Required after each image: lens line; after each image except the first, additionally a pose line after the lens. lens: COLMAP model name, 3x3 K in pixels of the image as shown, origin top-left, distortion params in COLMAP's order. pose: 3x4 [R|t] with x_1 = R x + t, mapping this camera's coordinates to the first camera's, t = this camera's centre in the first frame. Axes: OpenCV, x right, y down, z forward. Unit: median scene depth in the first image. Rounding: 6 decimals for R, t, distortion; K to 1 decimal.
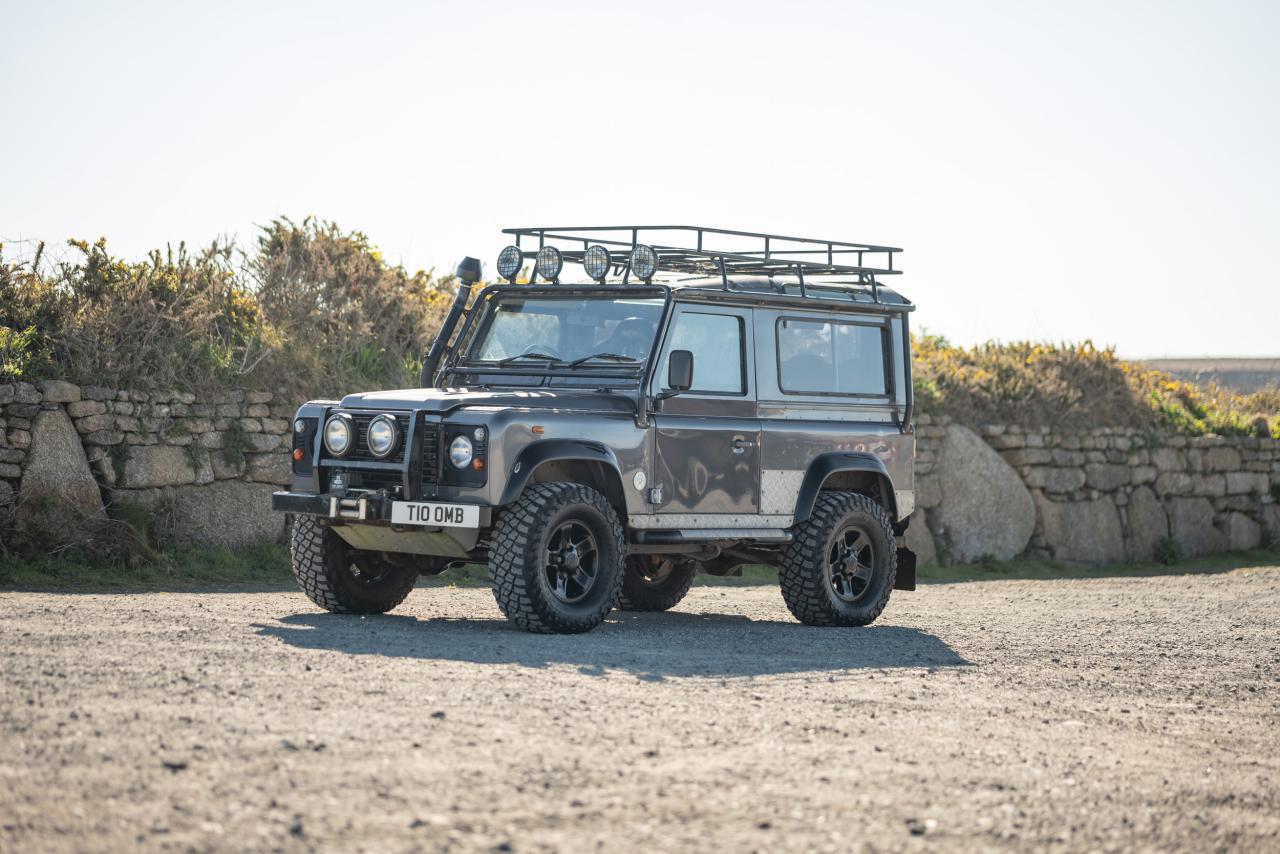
lens RADIAL K [[3198.7, 0, 640.0], [0, 3198.7, 427.0], [0, 0, 1]] dist [-0.001056, 0.116885]
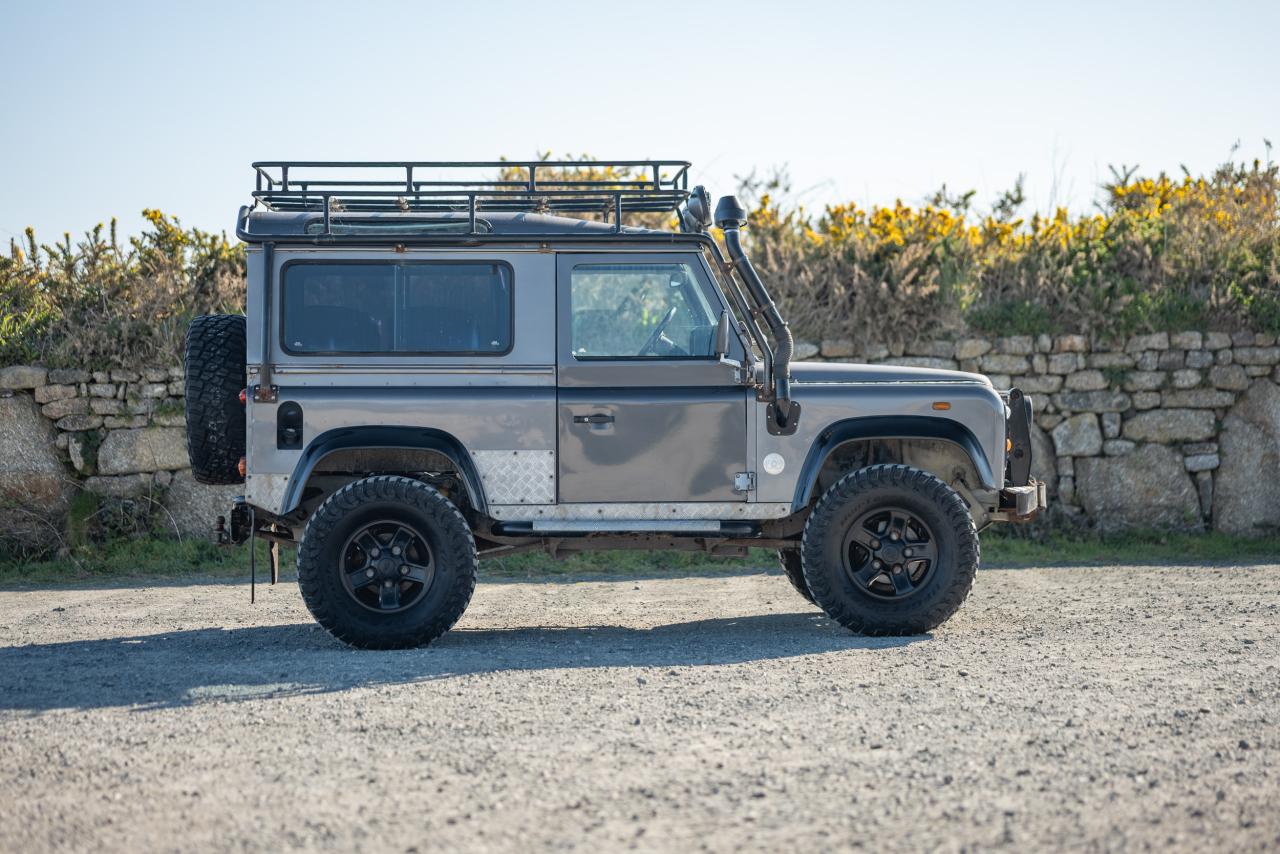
lens RADIAL K [[3198.7, 0, 640.0], [0, 3198.7, 427.0], [0, 0, 1]] dist [-0.001056, 0.116885]
pose [[0.699945, -0.014587, -0.714048, 0.621042], [0.047527, 0.998527, 0.026191, -0.012195], [0.712614, -0.052269, 0.699607, 0.446733]]
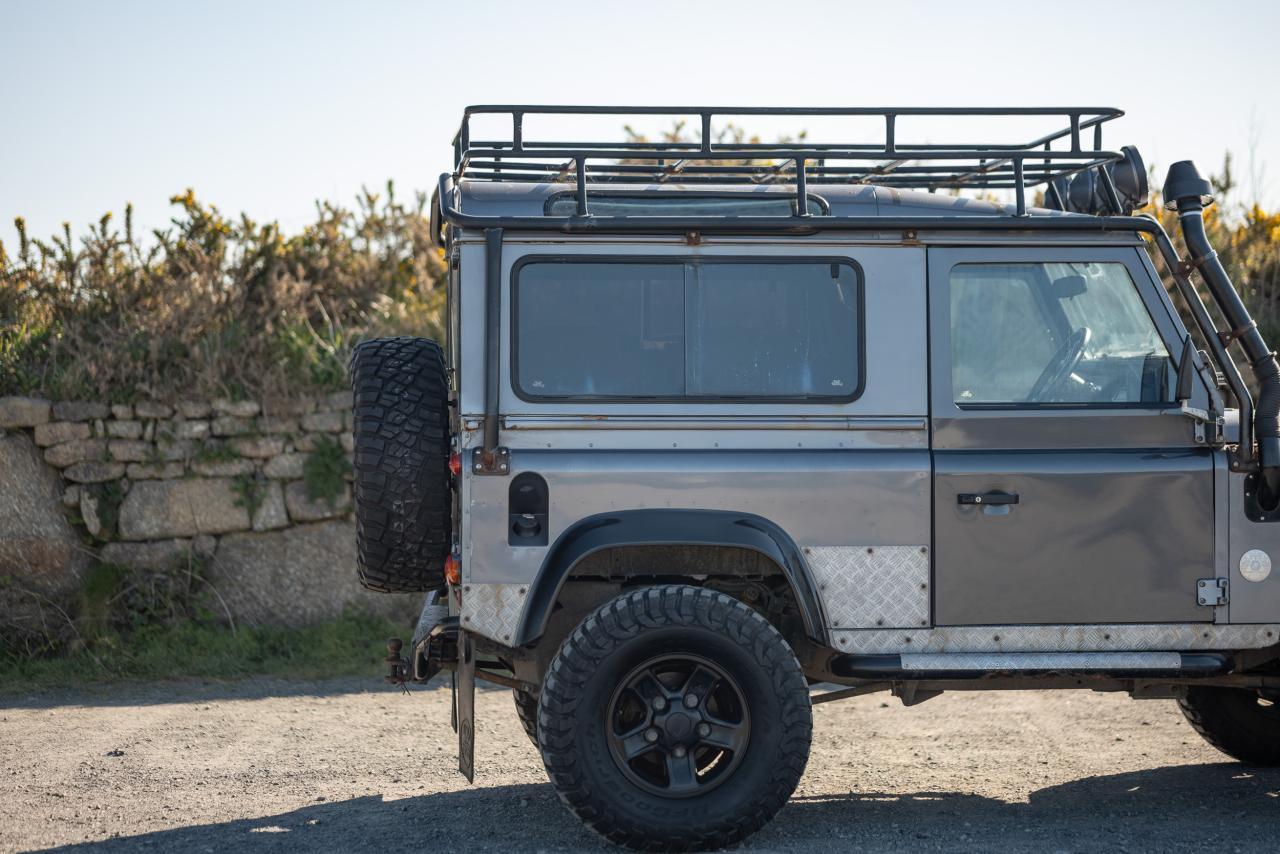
lens RADIAL K [[3198.7, 0, 640.0], [0, 3198.7, 427.0], [0, 0, 1]] dist [-0.001056, 0.116885]
pose [[0.729245, -0.015221, -0.684084, 0.411936], [0.046505, 0.998543, 0.027356, -0.020527], [0.682671, -0.051762, 0.728890, 0.550438]]
